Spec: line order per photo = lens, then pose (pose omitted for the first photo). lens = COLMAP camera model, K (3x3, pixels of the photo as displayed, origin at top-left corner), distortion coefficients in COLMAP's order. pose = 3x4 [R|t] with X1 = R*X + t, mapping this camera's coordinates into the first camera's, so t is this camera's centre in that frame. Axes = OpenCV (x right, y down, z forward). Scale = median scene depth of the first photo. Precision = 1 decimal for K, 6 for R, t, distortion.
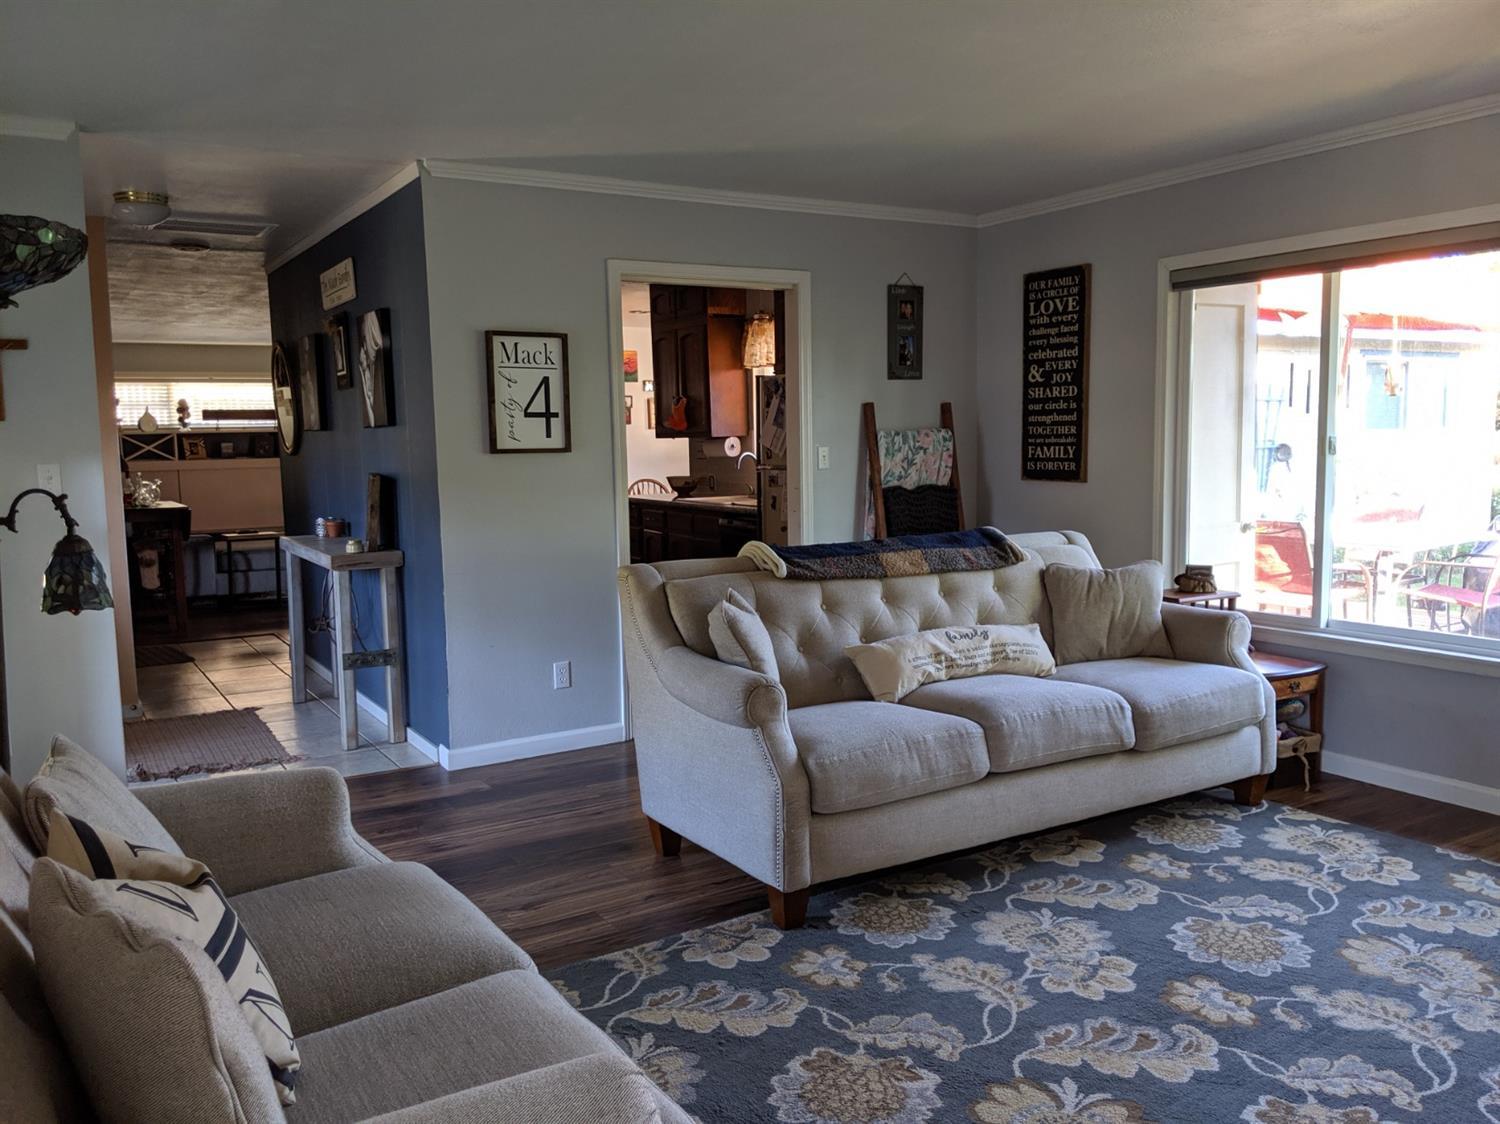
lens RADIAL K [[1208.7, 0, 749.4], [0, 1208.7, 571.7], [0, 0, 1]] dist [0.059381, -0.085471]
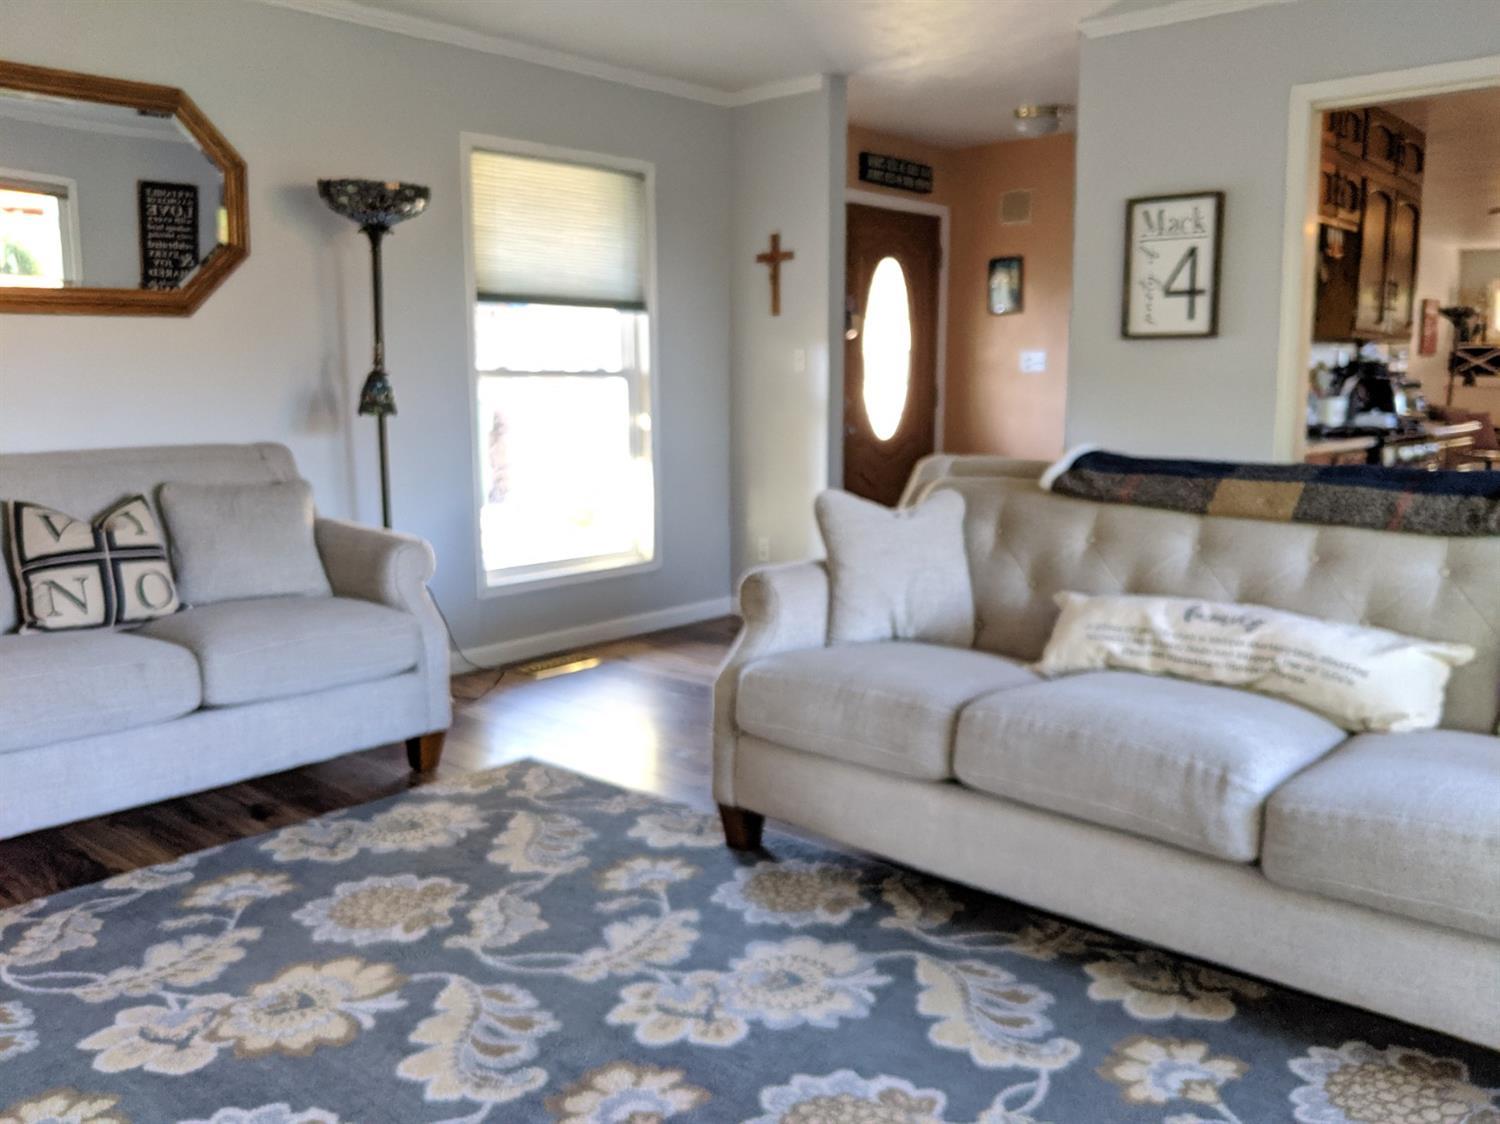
lens RADIAL K [[1221.3, 0, 762.4], [0, 1221.3, 550.7], [0, 0, 1]] dist [0.034138, -0.123249]
pose [[0.284718, 0.151933, -0.946495, 0.711613], [-0.111760, 0.985888, 0.124638, -0.033288], [0.952074, 0.070294, 0.297680, 0.600449]]
